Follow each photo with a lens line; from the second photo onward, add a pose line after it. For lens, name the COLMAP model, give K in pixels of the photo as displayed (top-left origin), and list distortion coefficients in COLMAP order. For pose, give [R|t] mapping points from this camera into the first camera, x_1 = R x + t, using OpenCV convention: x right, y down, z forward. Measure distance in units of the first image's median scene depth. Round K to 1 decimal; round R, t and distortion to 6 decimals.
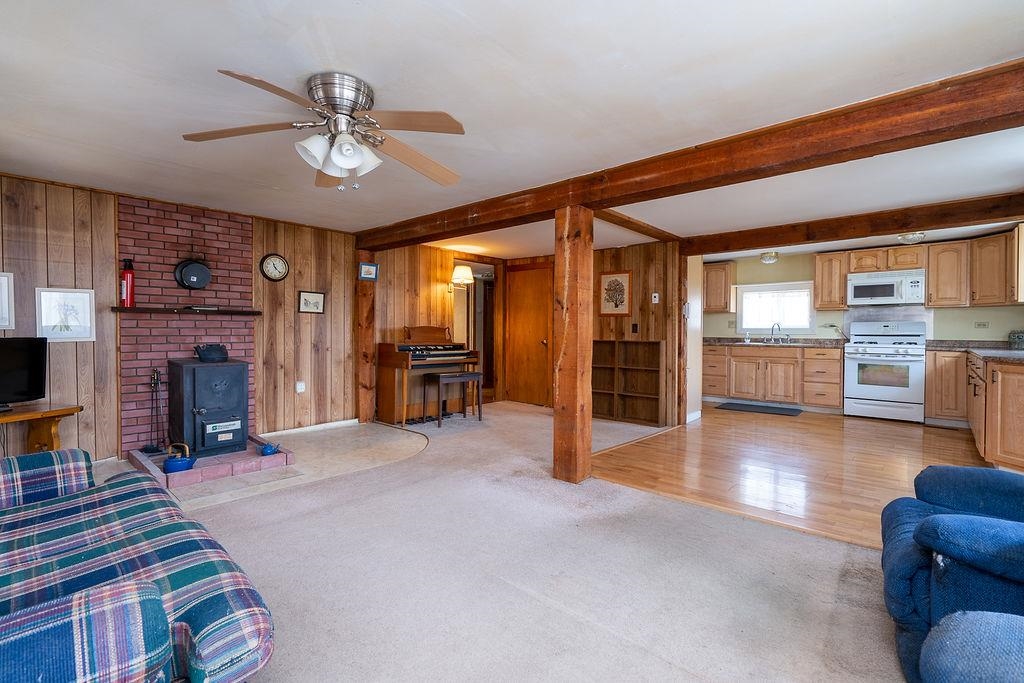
lens RADIAL K [[482.3, 0, 522.2], [0, 482.3, 337.9], [0, 0, 1]] dist [-0.002887, -0.000453]
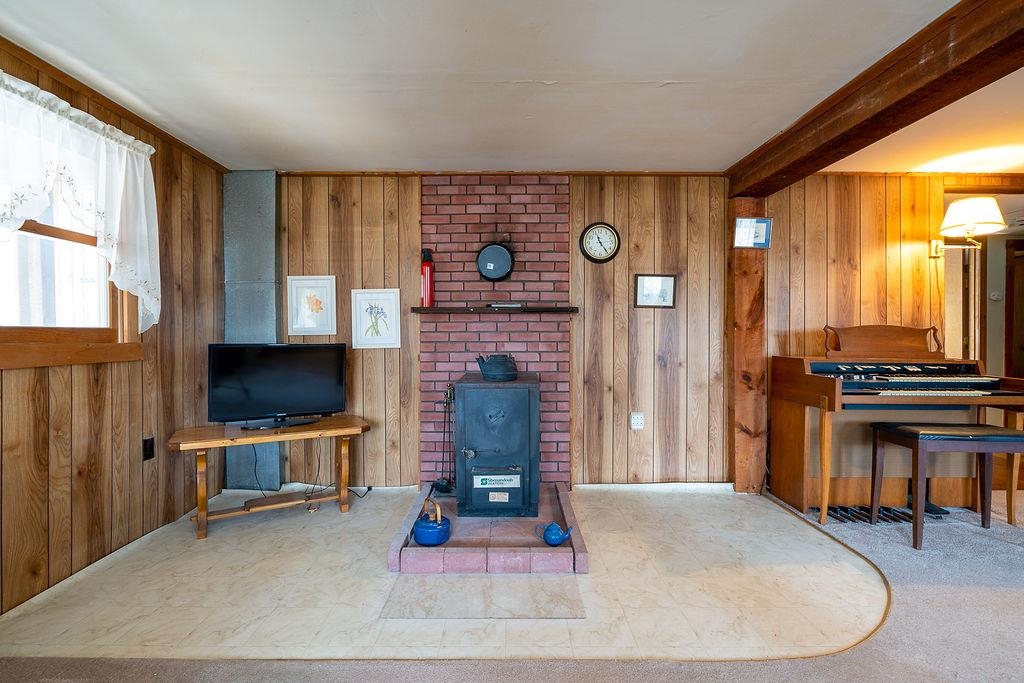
lens RADIAL K [[471.2, 0, 496.6], [0, 471.2, 334.0], [0, 0, 1]] dist [-0.000314, 0.000292]
pose [[0.653179, -0.004197, -0.757192, -0.089234], [-0.007943, 0.999892, -0.012394, -0.005945], [0.757162, 0.014110, 0.653074, 0.390369]]
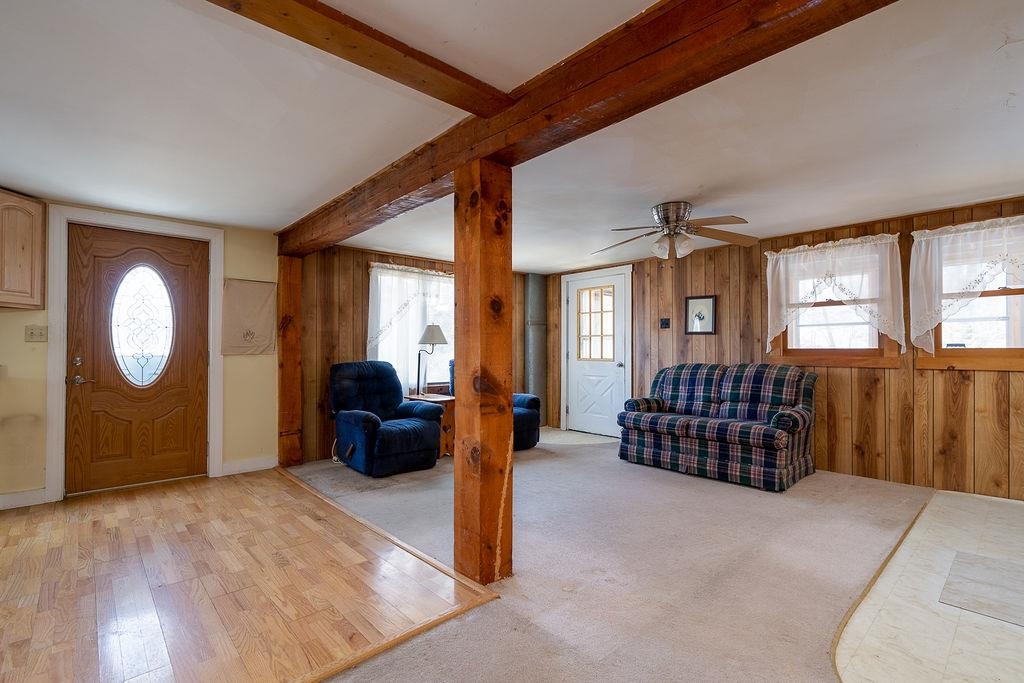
lens RADIAL K [[476.5, 0, 497.5], [0, 476.5, 345.4], [0, 0, 1]] dist [-0.002229, -0.000530]
pose [[-0.987148, -0.003578, 0.159769, -0.011204], [-0.003273, 0.999992, 0.002171, -0.015277], [-0.159776, 0.001620, -0.987152, 1.072016]]
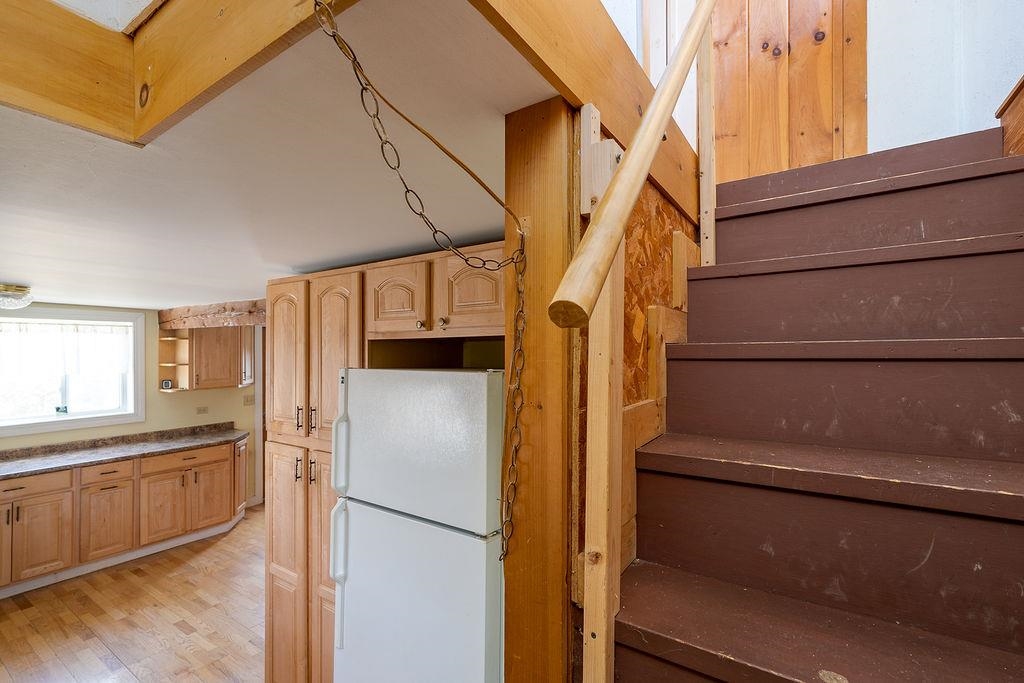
lens RADIAL K [[467.3, 0, 503.6], [0, 467.3, 345.6], [0, 0, 1]] dist [0.000007, 0.000173]
pose [[-0.995574, 0.002591, -0.093945, 0.249278], [0.001856, 0.999967, 0.007916, -0.148769], [0.093963, 0.007707, -0.995546, 1.580196]]
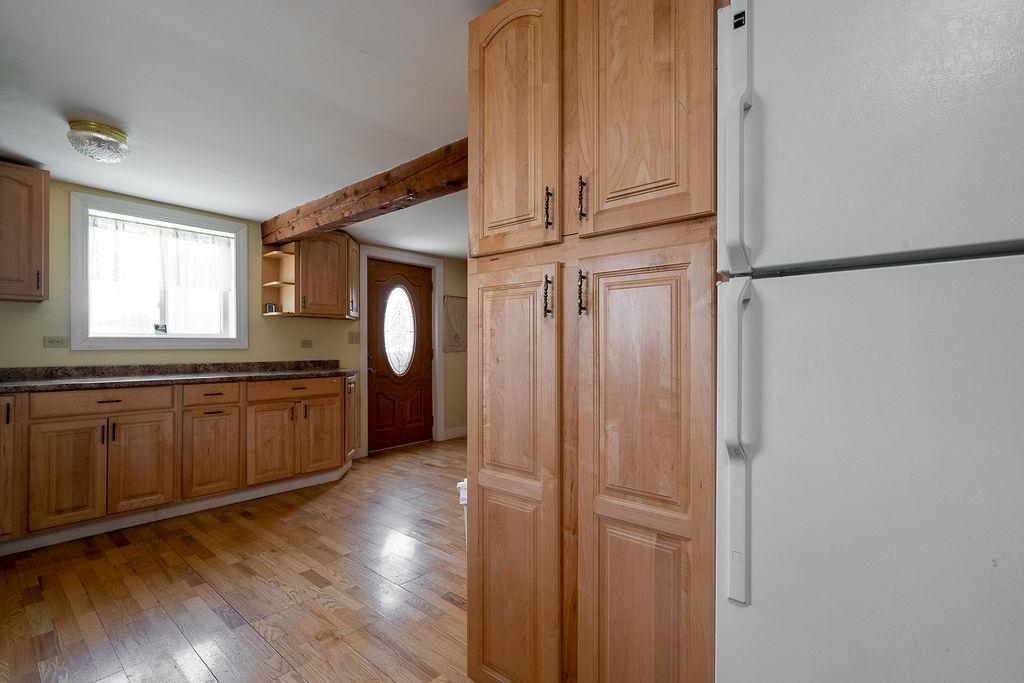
lens RADIAL K [[460.3, 0, 504.2], [0, 460.3, 347.4], [0, 0, 1]] dist [-0.000783, 0.000190]
pose [[-0.999886, -0.000909, 0.015100, 0.401236], [-0.000679, 0.999884, 0.015226, -0.021825], [-0.015112, 0.015214, -0.999770, 1.396549]]
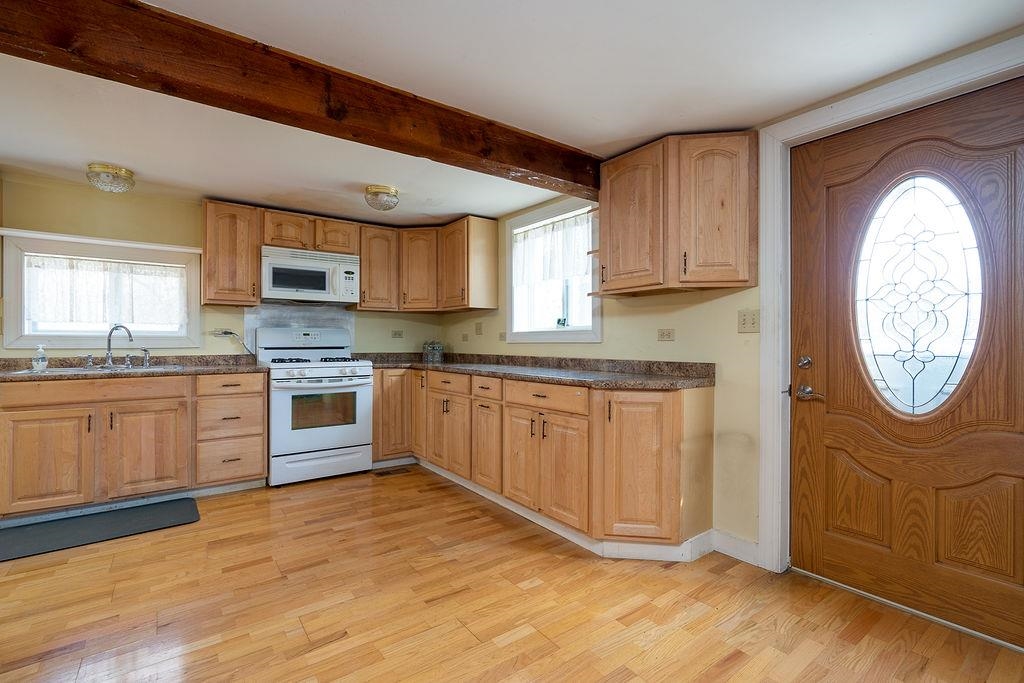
lens RADIAL K [[469.3, 0, 508.1], [0, 469.3, 341.6], [0, 0, 1]] dist [-0.000046, -0.000013]
pose [[0.236472, -0.002961, 0.971634, 0.213500], [0.014704, 0.999892, -0.000531, -0.010924], [-0.971527, 0.014412, 0.236490, 0.663073]]
